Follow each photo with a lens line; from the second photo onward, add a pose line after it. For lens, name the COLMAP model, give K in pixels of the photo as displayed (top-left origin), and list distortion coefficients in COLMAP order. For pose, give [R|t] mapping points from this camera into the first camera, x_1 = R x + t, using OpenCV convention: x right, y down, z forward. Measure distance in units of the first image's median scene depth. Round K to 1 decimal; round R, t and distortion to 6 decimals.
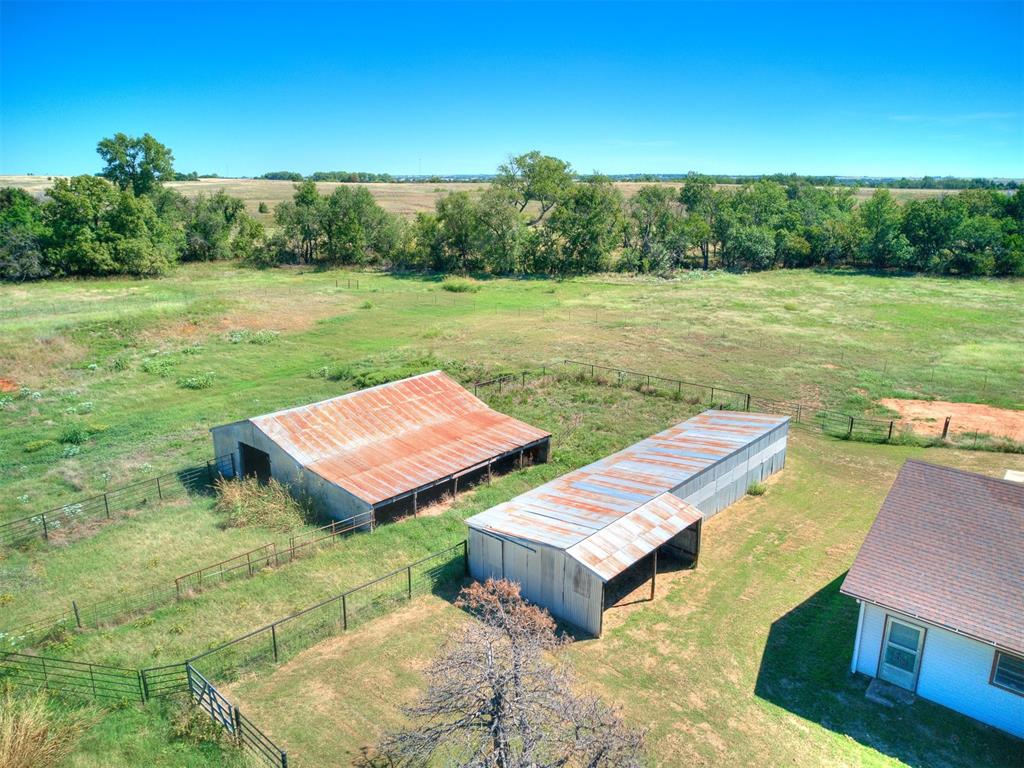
lens RADIAL K [[736.3, 0, 516.1], [0, 736.3, 383.7], [0, 0, 1]] dist [-0.055975, 0.032031]
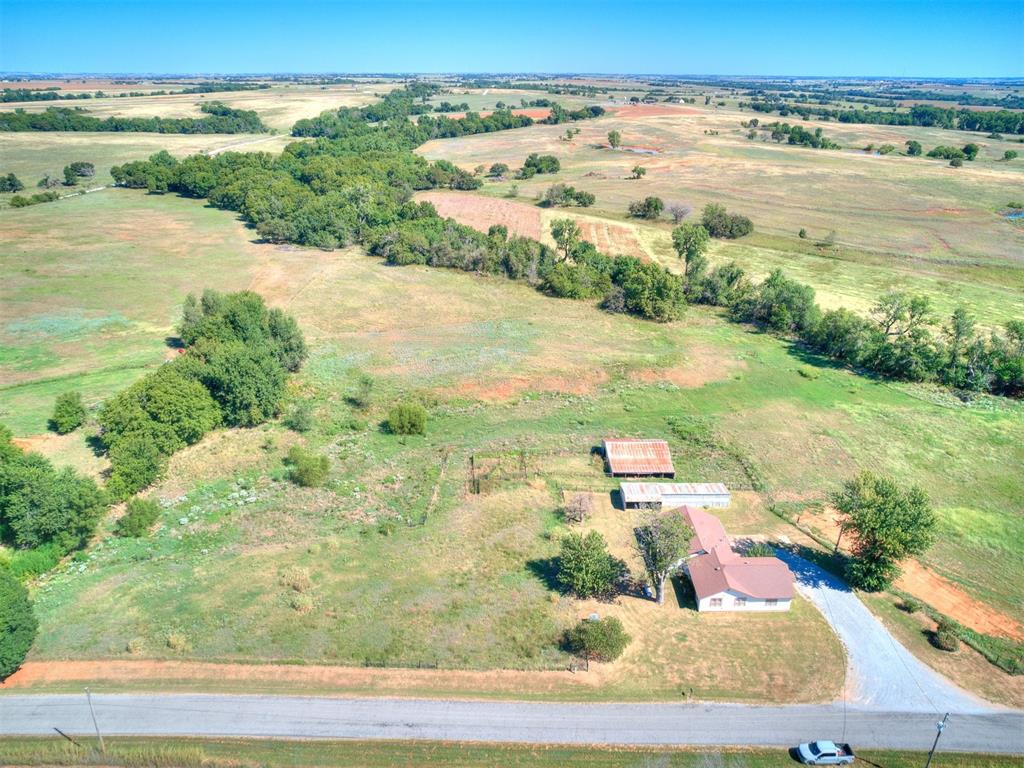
lens RADIAL K [[736.3, 0, 507.8], [0, 736.3, 387.6], [0, 0, 1]] dist [-0.055975, 0.032031]
pose [[0.669340, 0.297603, -0.680747, 1.402907], [-0.204678, 0.954675, 0.216109, -0.720773], [0.714206, -0.005316, 0.699915, -1.610335]]
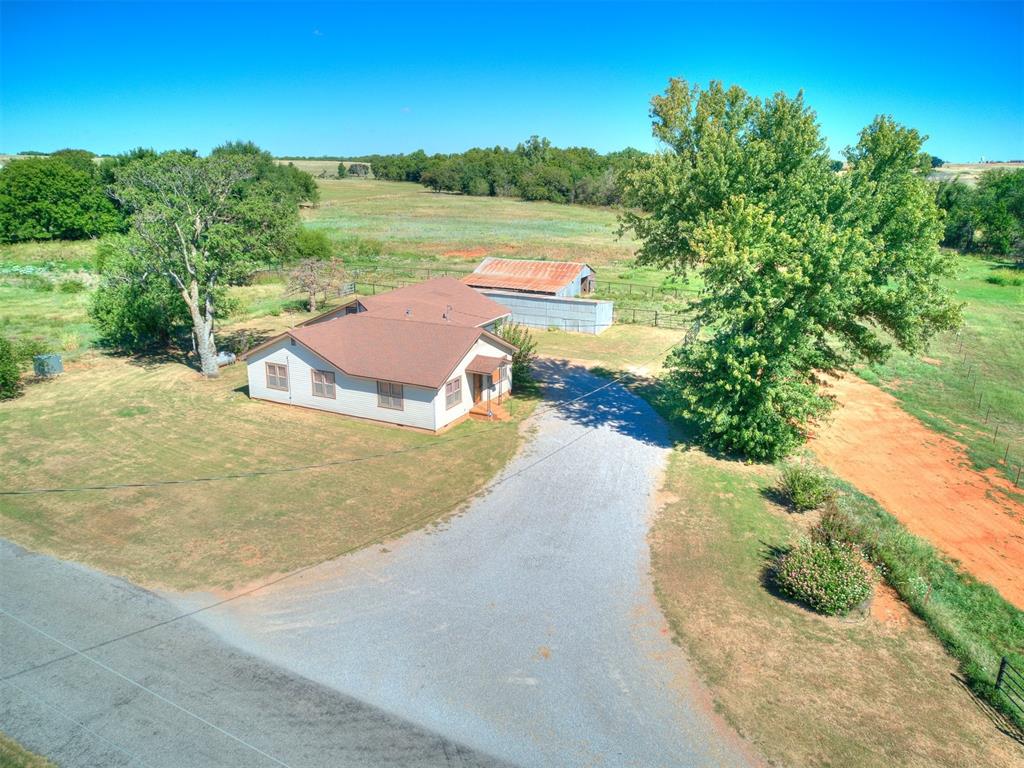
lens RADIAL K [[736.3, 0, 511.5], [0, 736.3, 382.7], [0, 0, 1]] dist [-0.055975, 0.032031]
pose [[0.275602, 0.273001, -0.921691, 1.428575], [-0.269761, 0.942260, 0.198430, -0.043555], [0.922644, 0.193948, 0.333334, 0.237867]]
